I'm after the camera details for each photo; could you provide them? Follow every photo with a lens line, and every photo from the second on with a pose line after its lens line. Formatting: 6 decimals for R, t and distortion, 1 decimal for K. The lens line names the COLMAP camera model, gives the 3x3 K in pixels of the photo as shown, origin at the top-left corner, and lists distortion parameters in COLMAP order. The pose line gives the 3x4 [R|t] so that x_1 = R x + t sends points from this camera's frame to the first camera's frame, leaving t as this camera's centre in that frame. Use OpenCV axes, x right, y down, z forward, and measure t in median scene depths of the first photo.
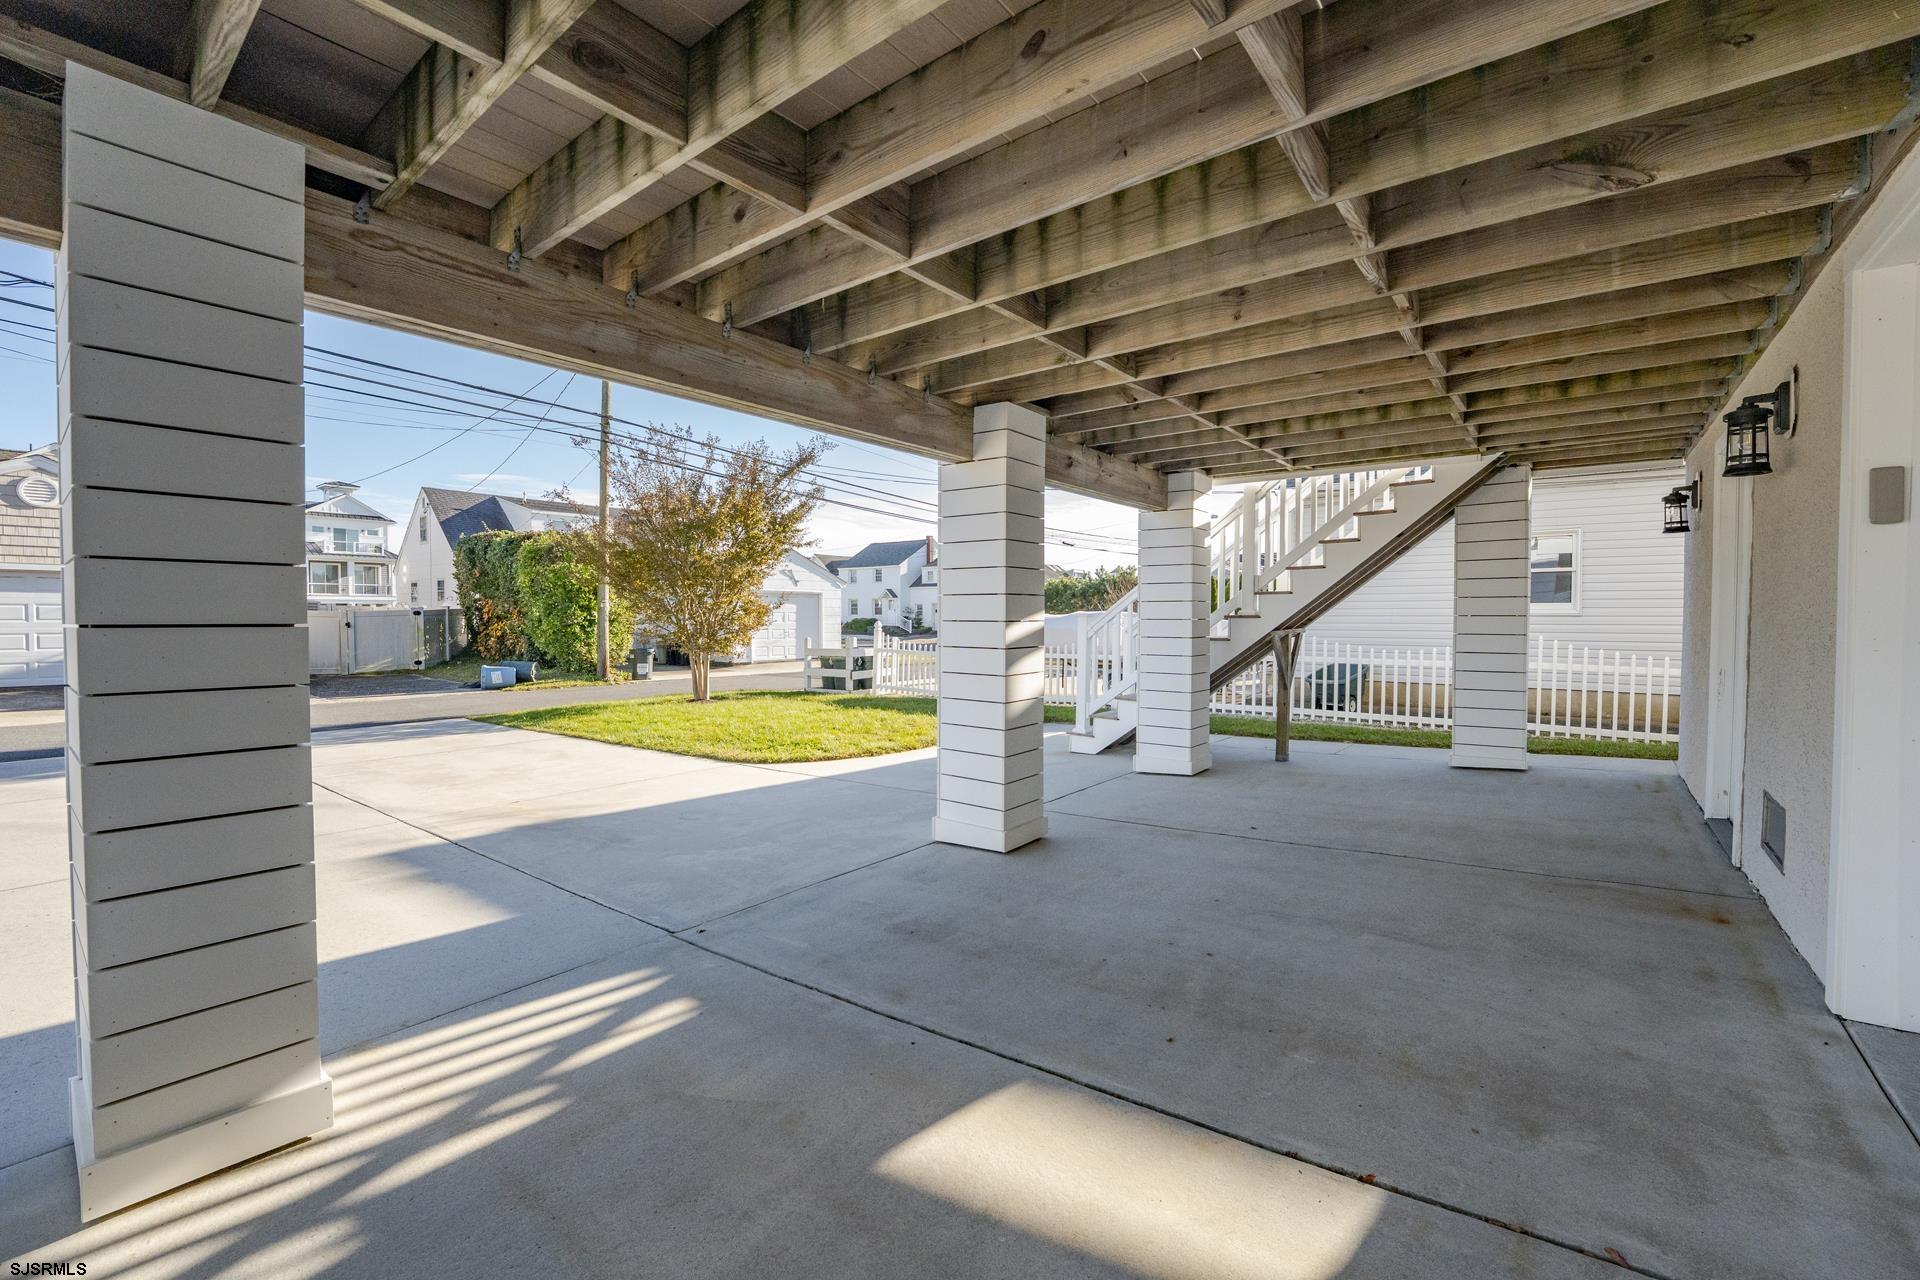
lens RADIAL K [[787.7, 0, 966.8], [0, 787.7, 634.3], [0, 0, 1]] dist [-0.022746, 0.000549]
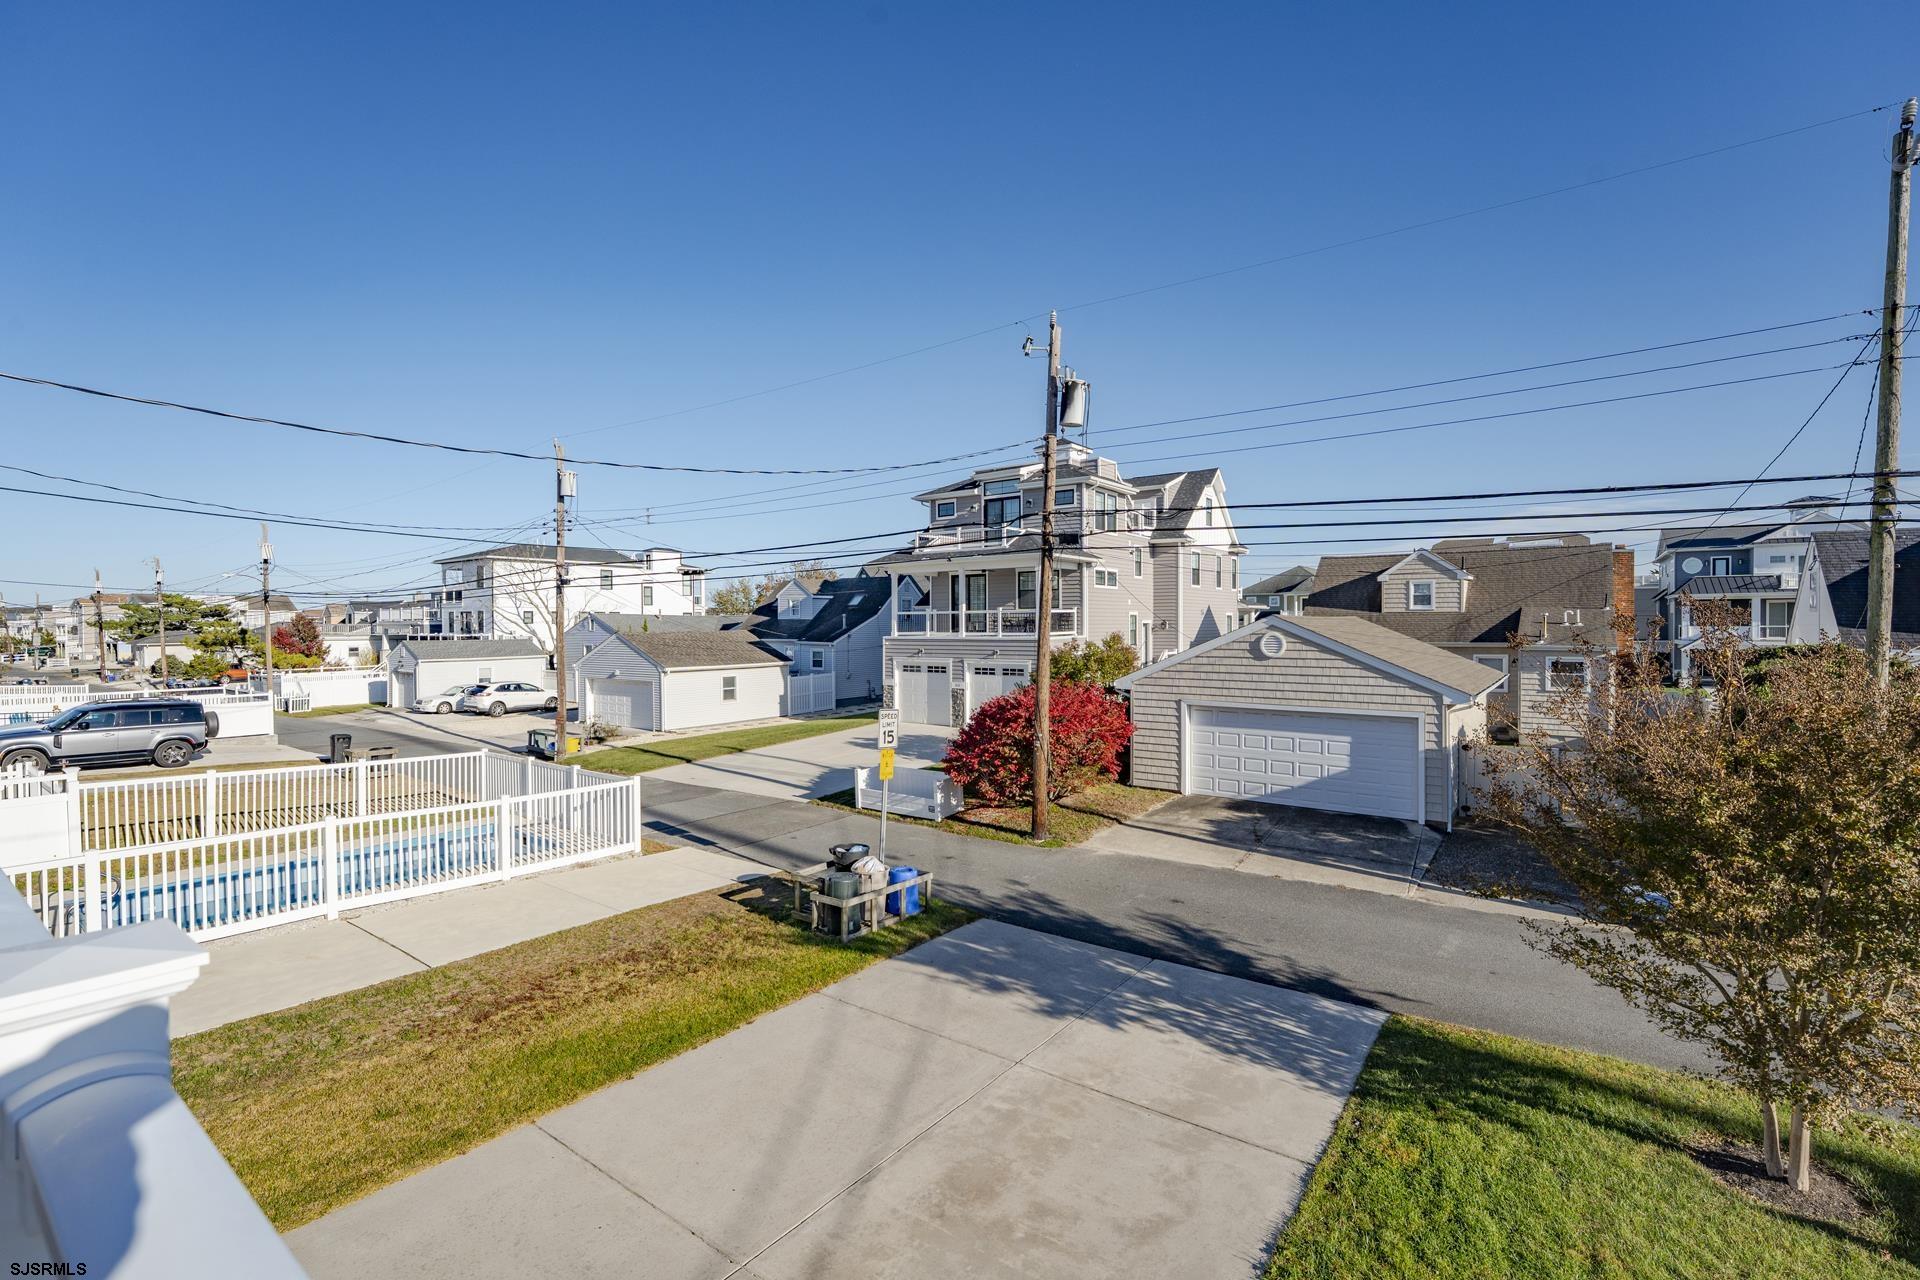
lens RADIAL K [[845.2, 0, 960.0], [0, 845.2, 640.0], [0, 0, 1]] dist [-0.014074, 0.000141]
pose [[0.032240, 0.016567, -0.999343, 0.340222], [-0.021232, 0.999648, 0.015887, -0.629193], [0.999255, 0.020706, 0.032580, 1.395731]]
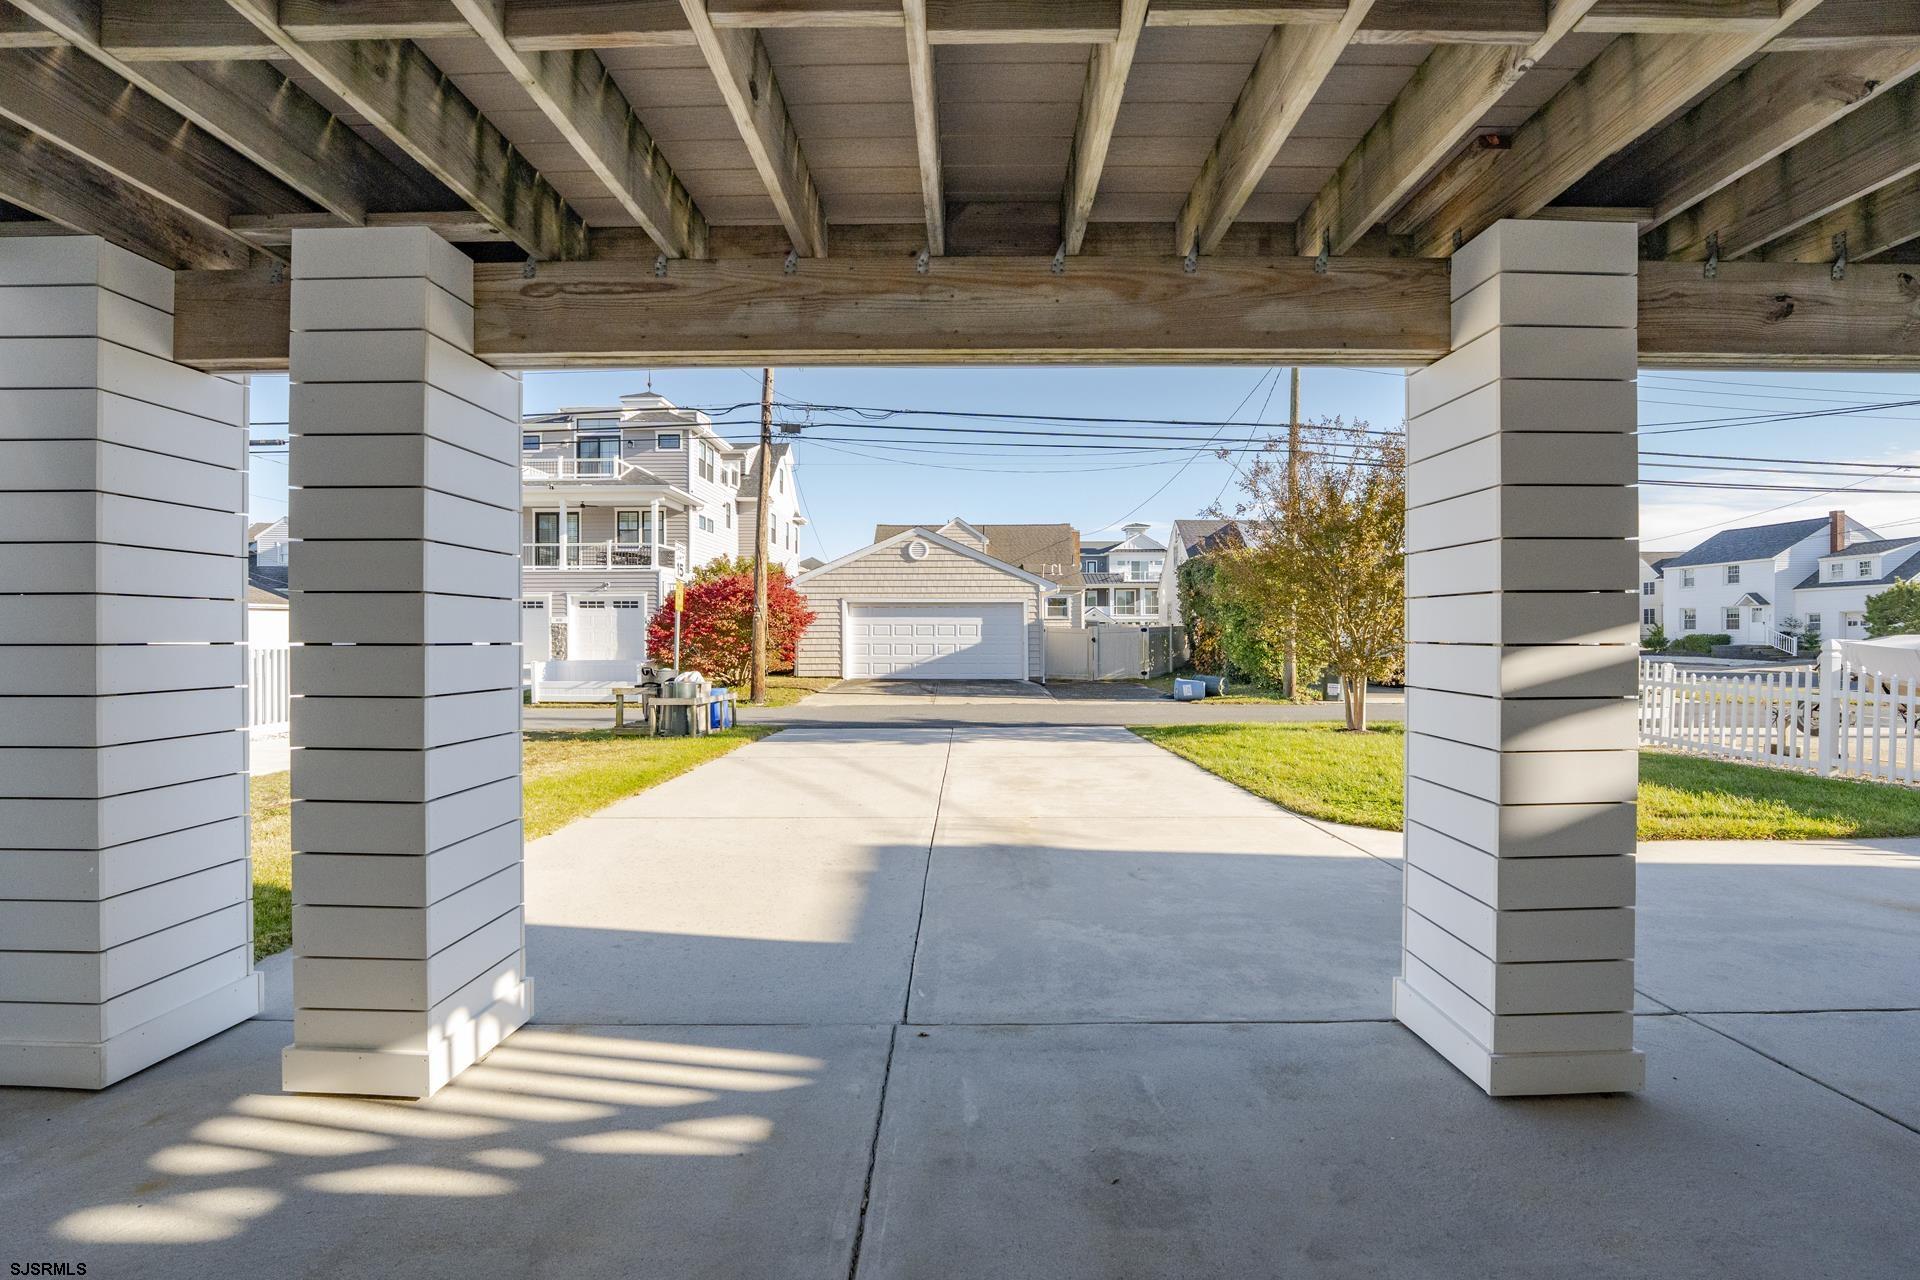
lens RADIAL K [[787.7, 0, 966.8], [0, 787.7, 634.3], [0, 0, 1]] dist [-0.022746, 0.000549]
pose [[0.611376, 0.000411, -0.791340, 0.221664], [-0.016421, 0.999791, -0.012167, -0.010834], [0.791170, 0.020433, 0.611255, 0.386745]]
